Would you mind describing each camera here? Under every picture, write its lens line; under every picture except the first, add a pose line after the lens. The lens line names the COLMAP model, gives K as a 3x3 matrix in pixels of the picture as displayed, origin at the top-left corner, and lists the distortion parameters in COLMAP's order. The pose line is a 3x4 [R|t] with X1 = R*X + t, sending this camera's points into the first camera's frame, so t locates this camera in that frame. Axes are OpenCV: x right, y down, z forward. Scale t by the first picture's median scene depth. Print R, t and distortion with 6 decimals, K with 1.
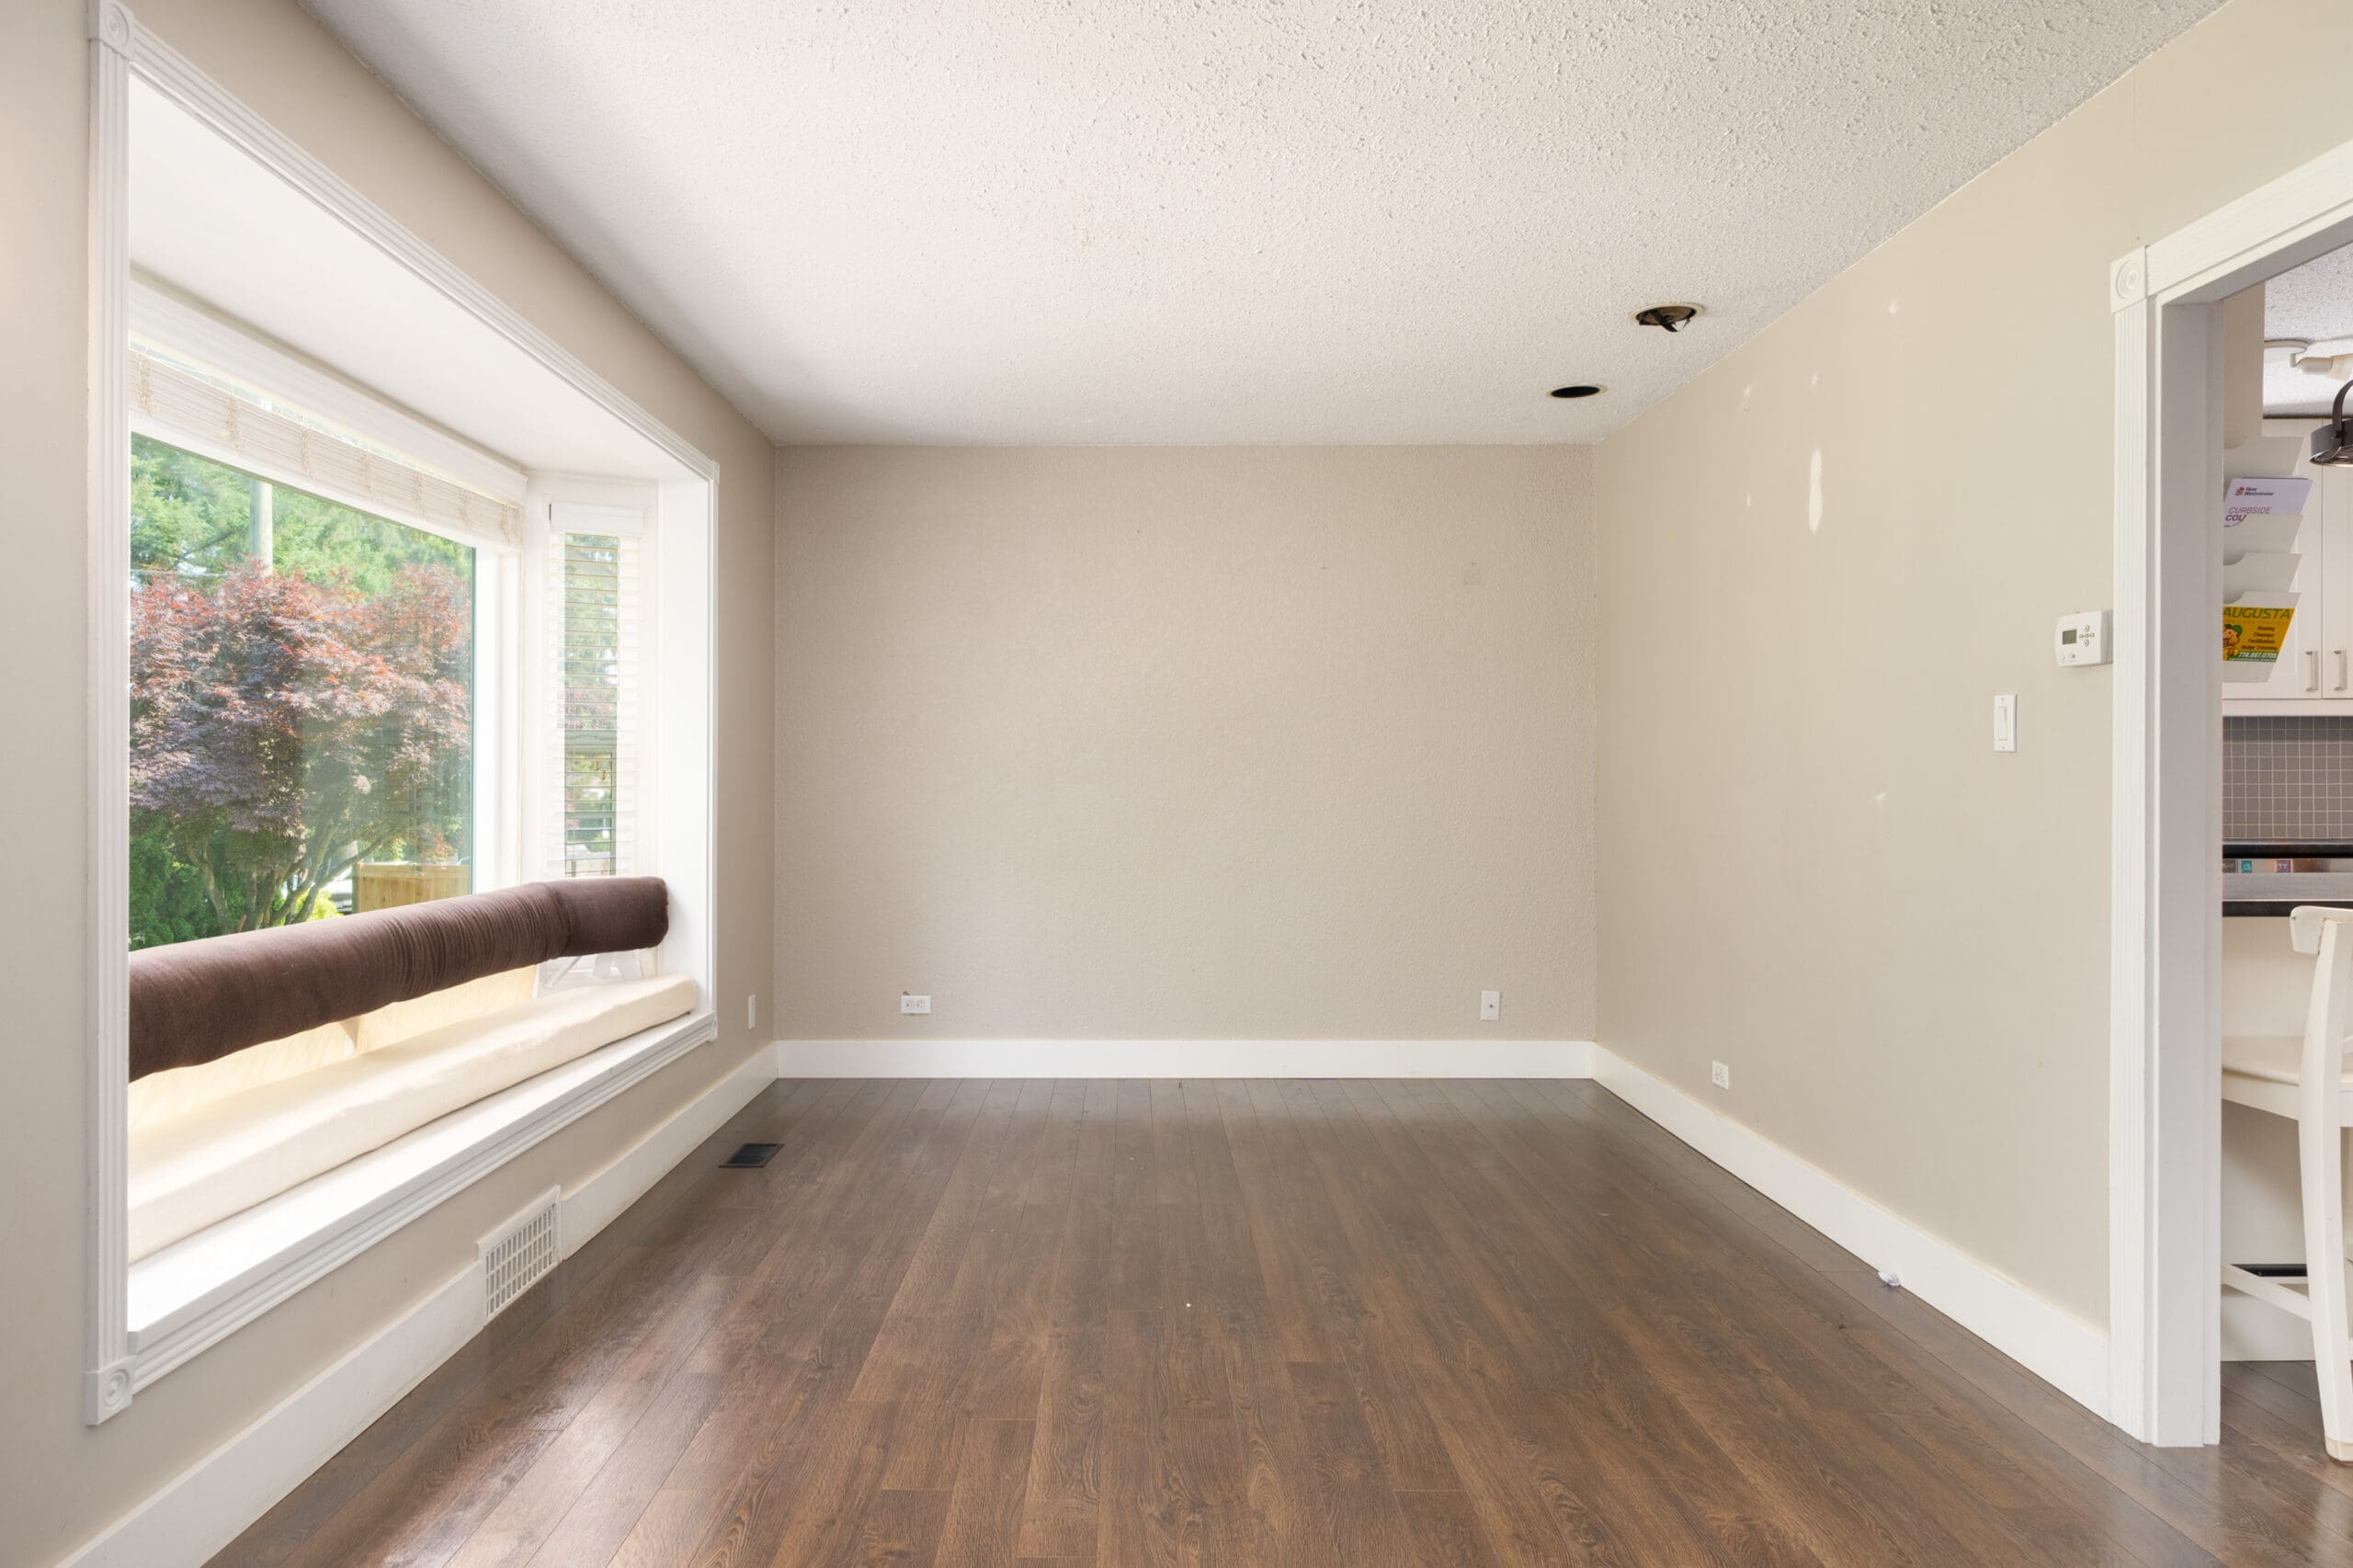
lens RADIAL K [[1516.5, 0, 1186.6], [0, 1516.5, 772.8], [0, 0, 1]] dist [0.005724, -0.000680]
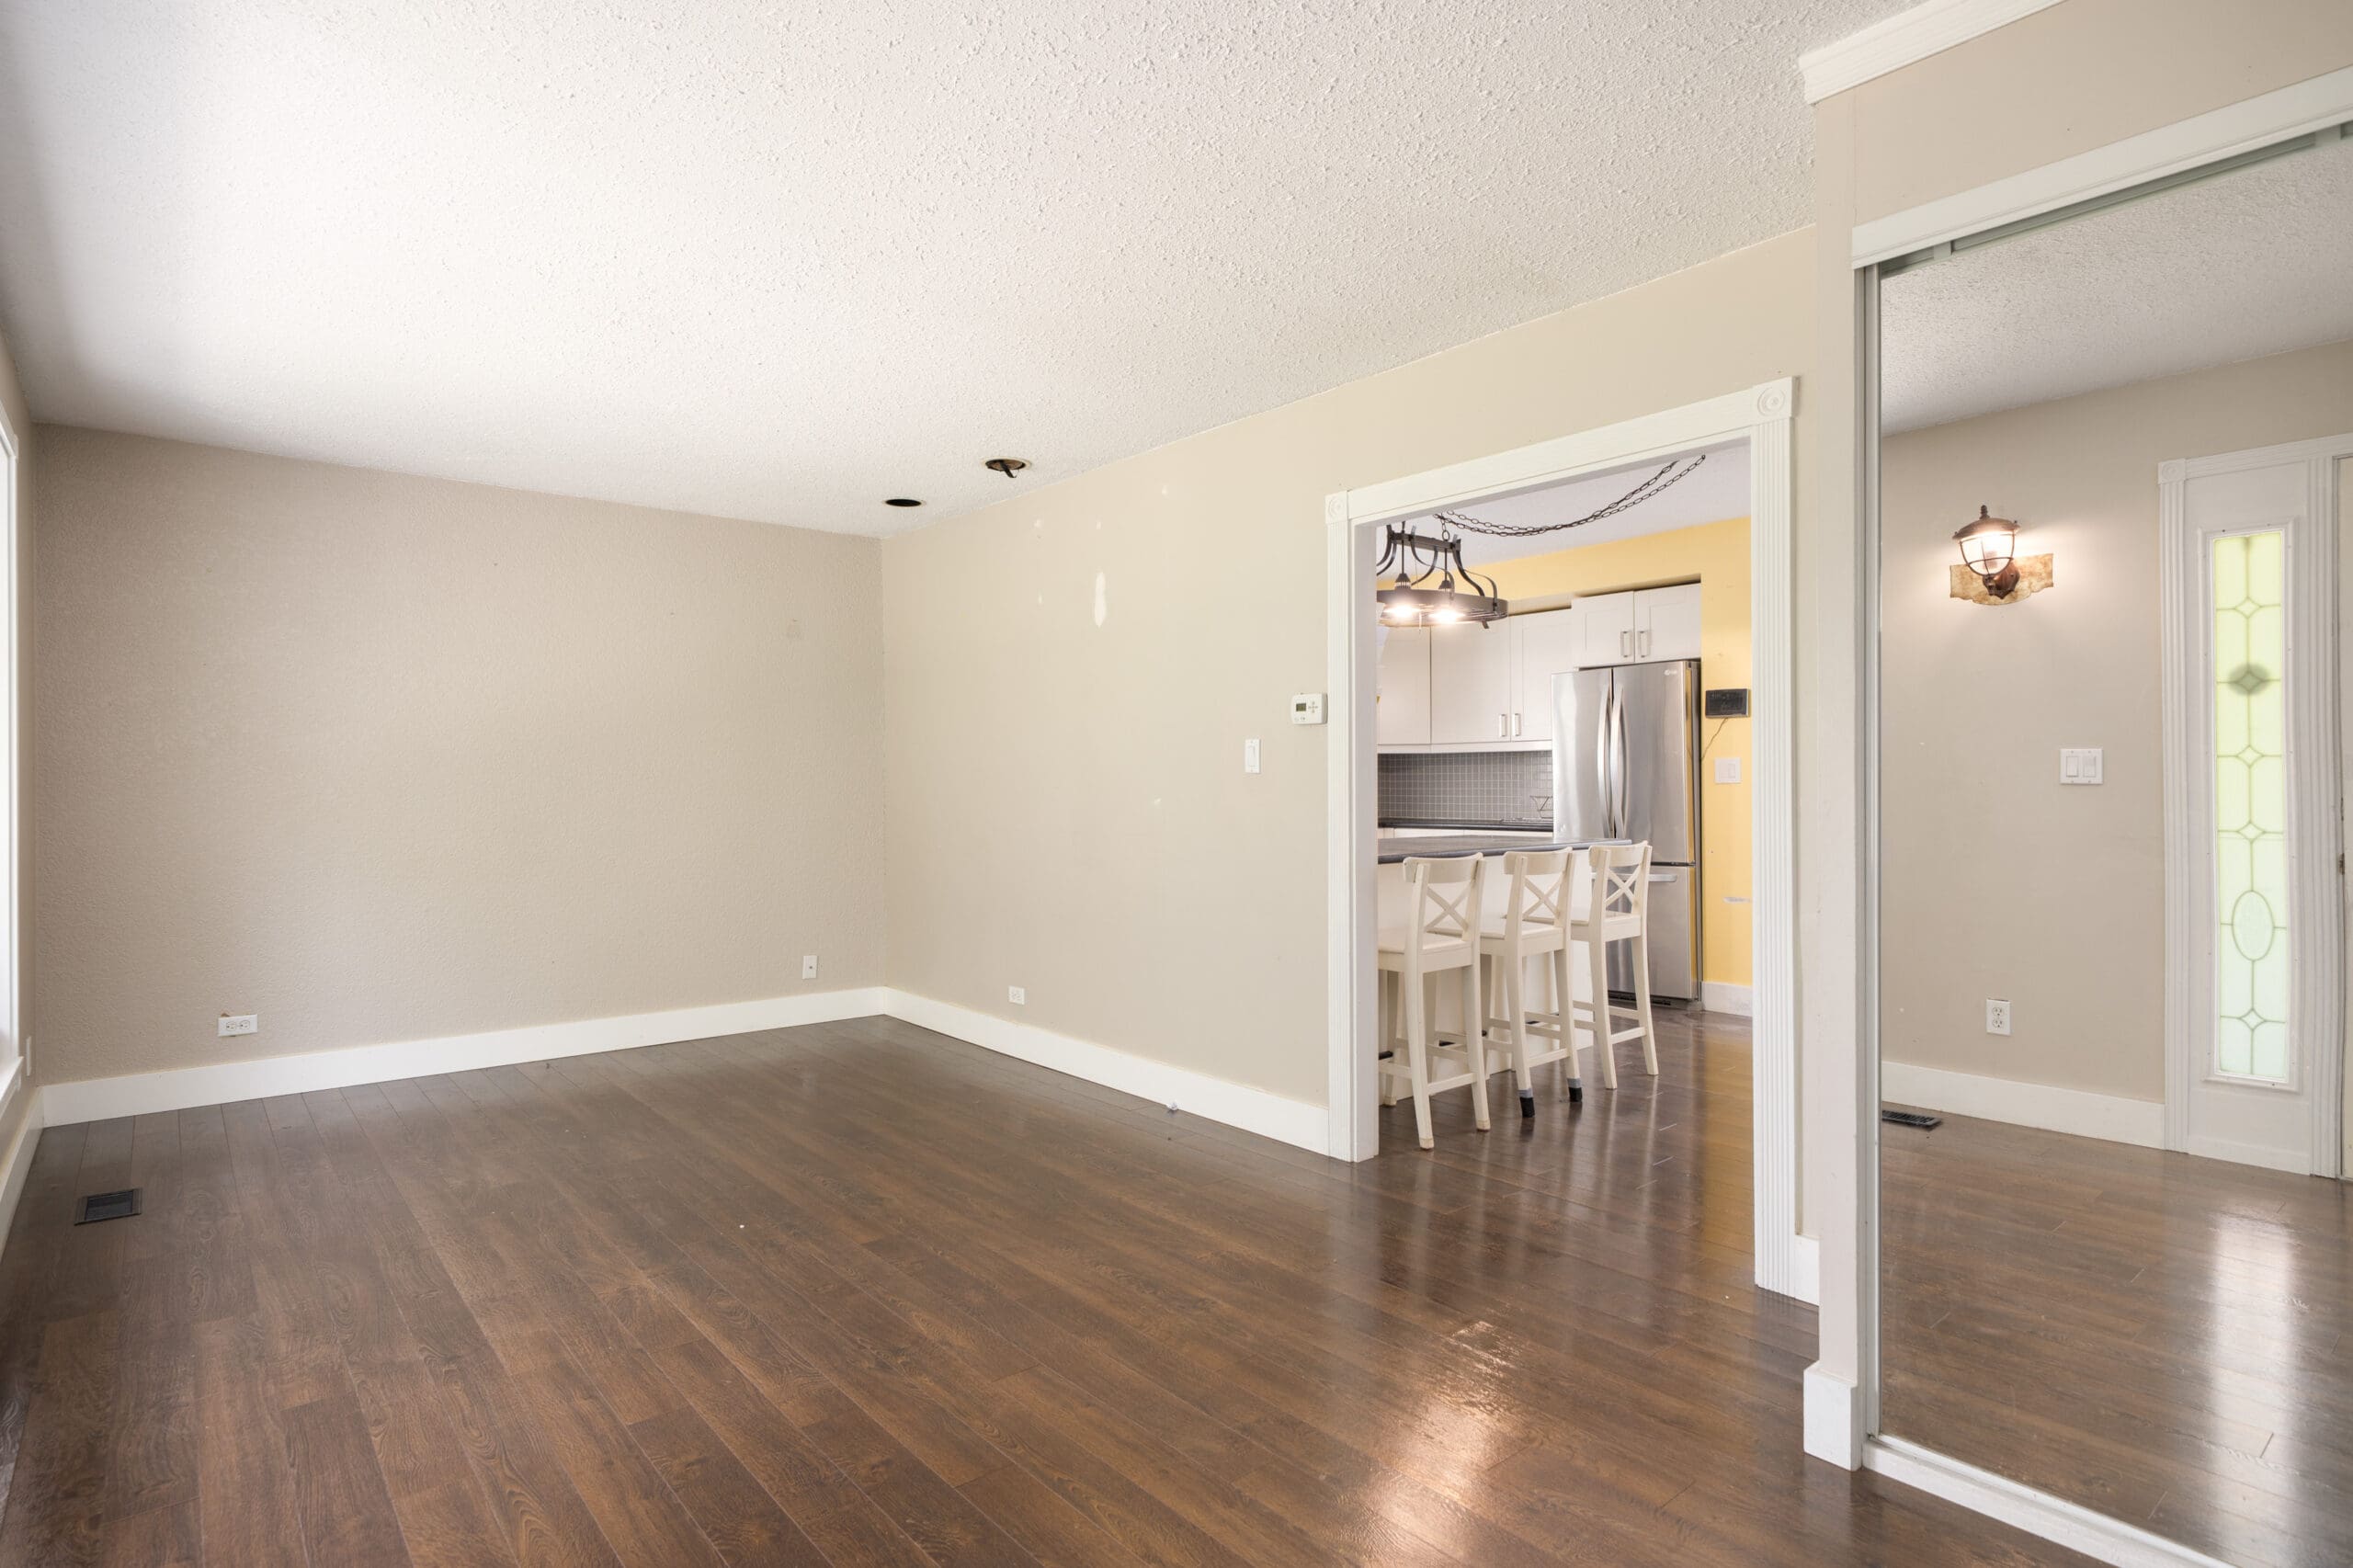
lens RADIAL K [[1192.7, 0, 1184.3], [0, 1192.7, 778.6], [0, 0, 1]] dist [0.001927, 0.000190]
pose [[0.767710, 0.001262, 0.640796, -0.360898], [0.000852, 0.999995, -0.002990, -0.004104], [-0.640797, 0.002841, 0.767705, 0.043326]]
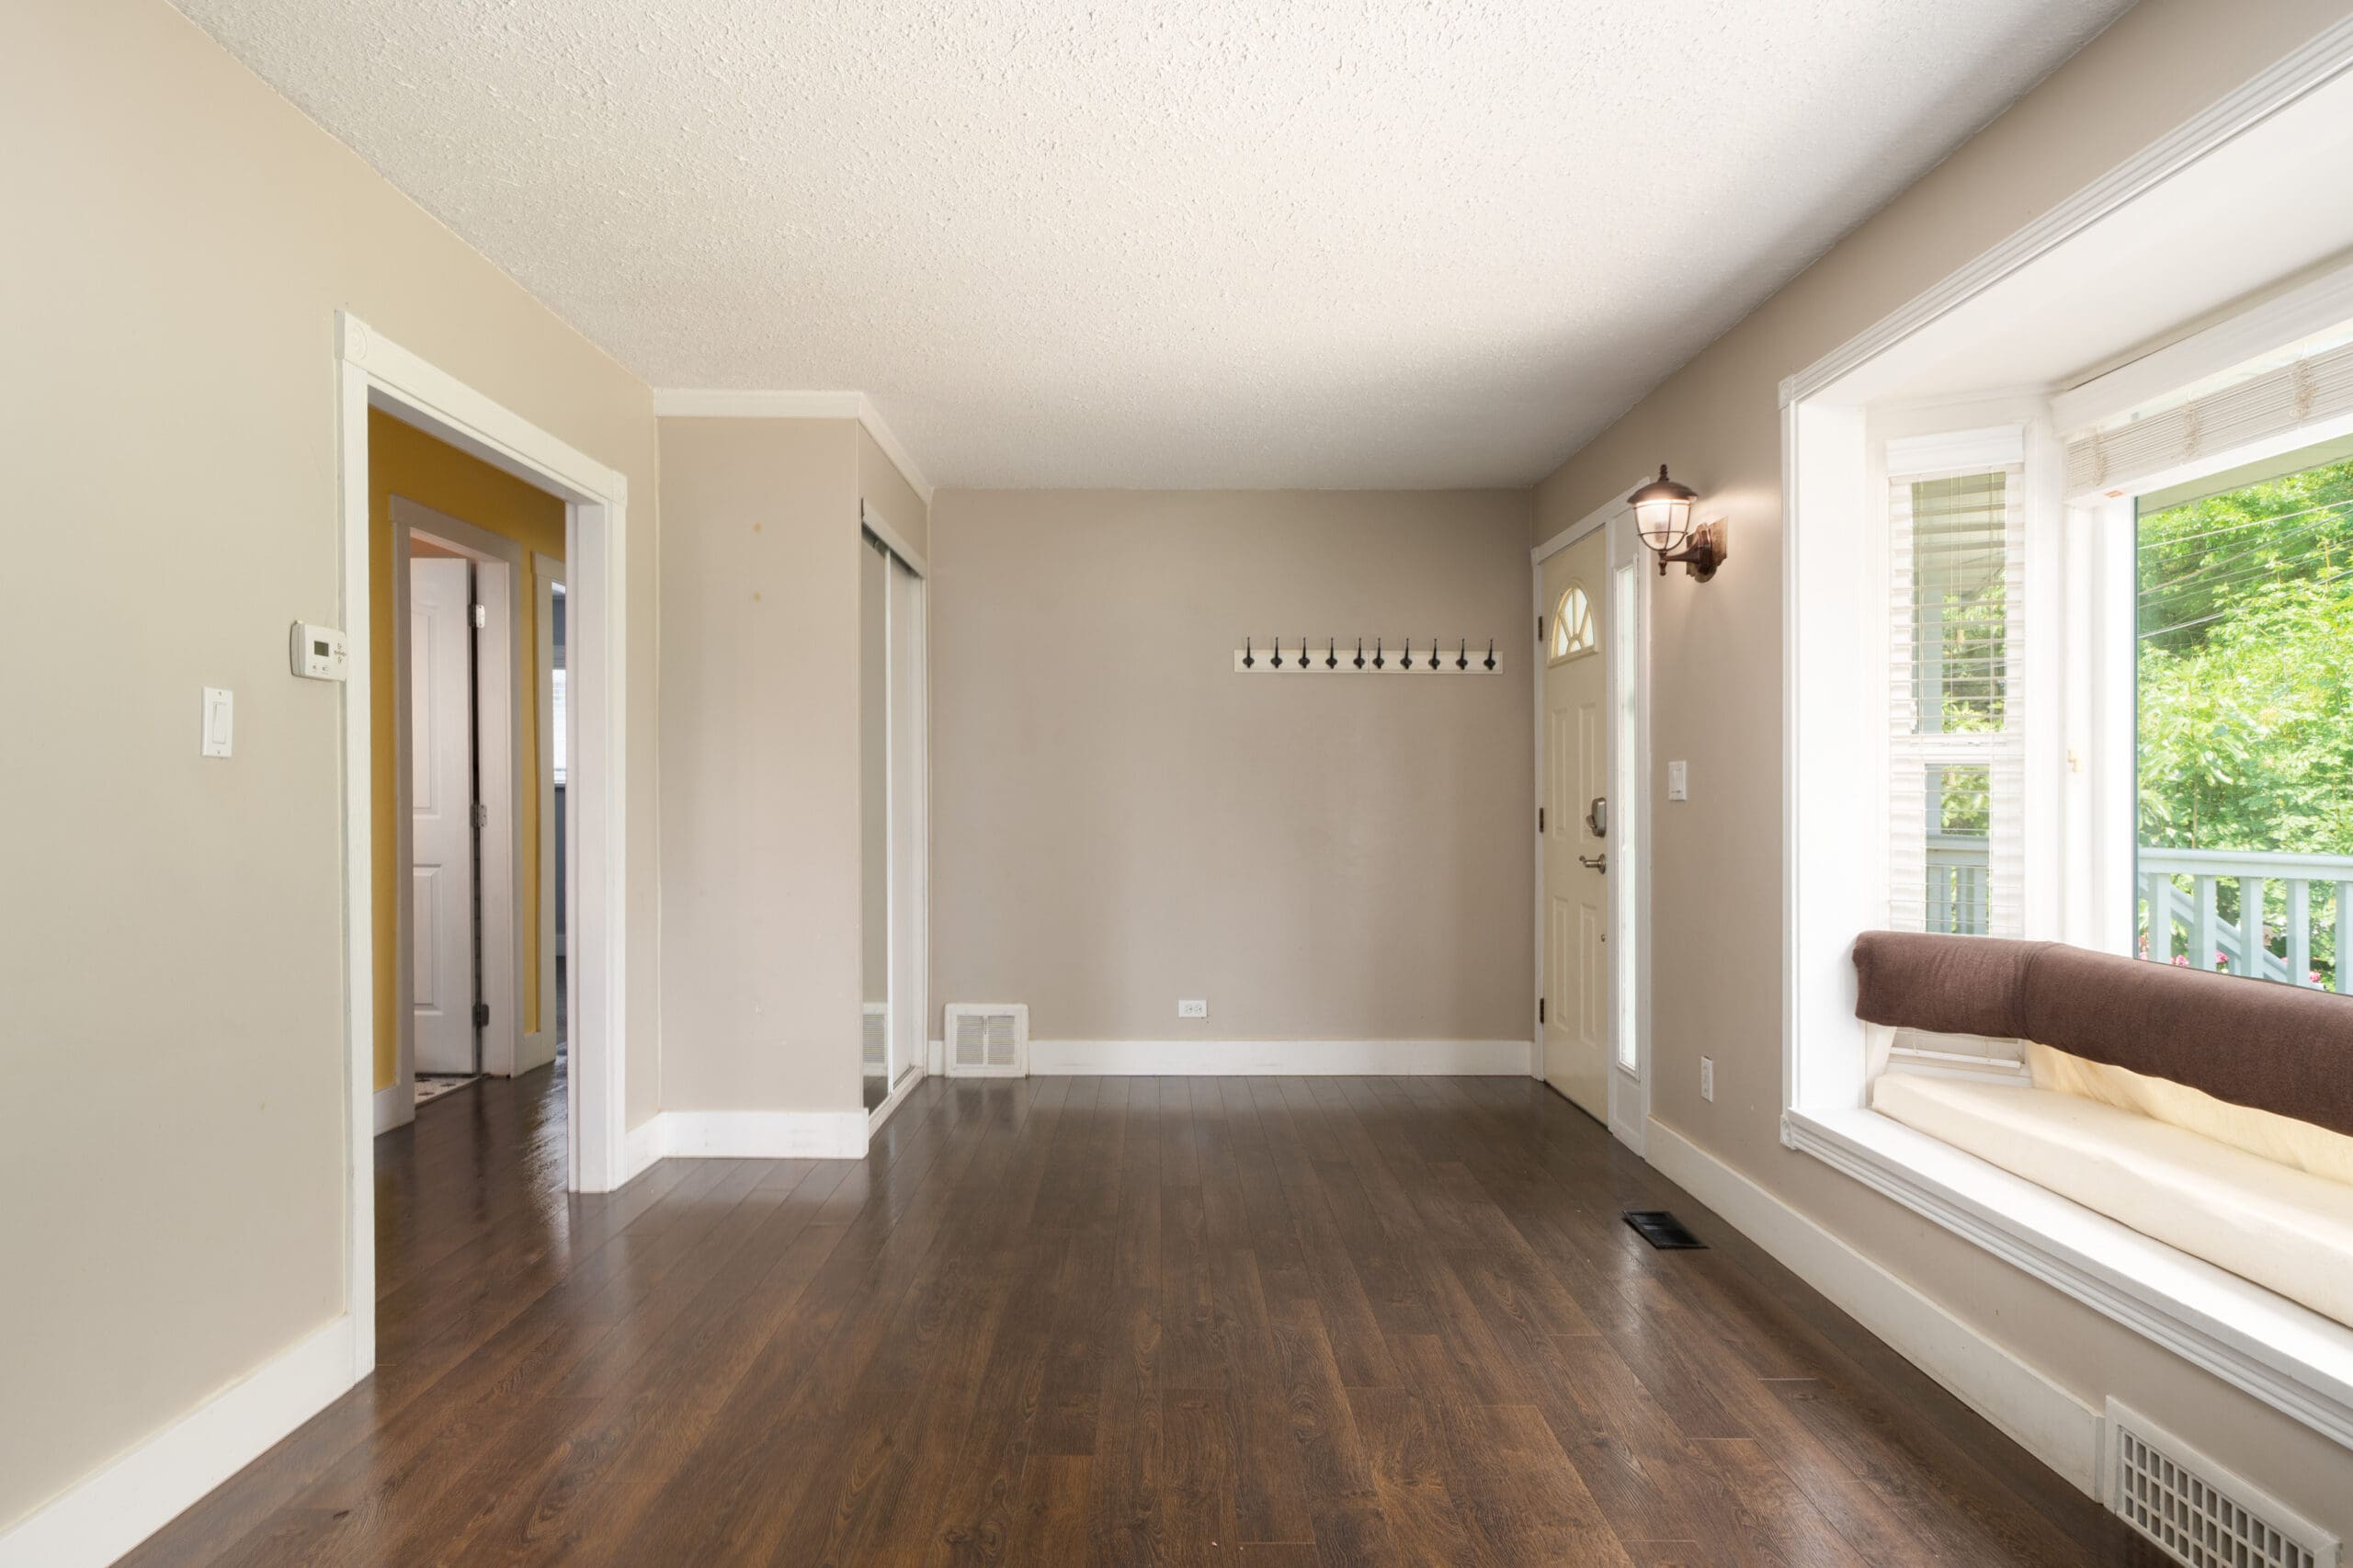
lens RADIAL K [[1243.5, 0, 1191.1], [0, 1243.5, 781.3], [0, 0, 1]] dist [0.000475, -0.000255]
pose [[-0.999855, -0.007941, 0.015086, 0.001041], [-0.008201, 0.999818, -0.017230, 0.006150], [-0.014947, -0.017351, -0.999738, 1.679057]]
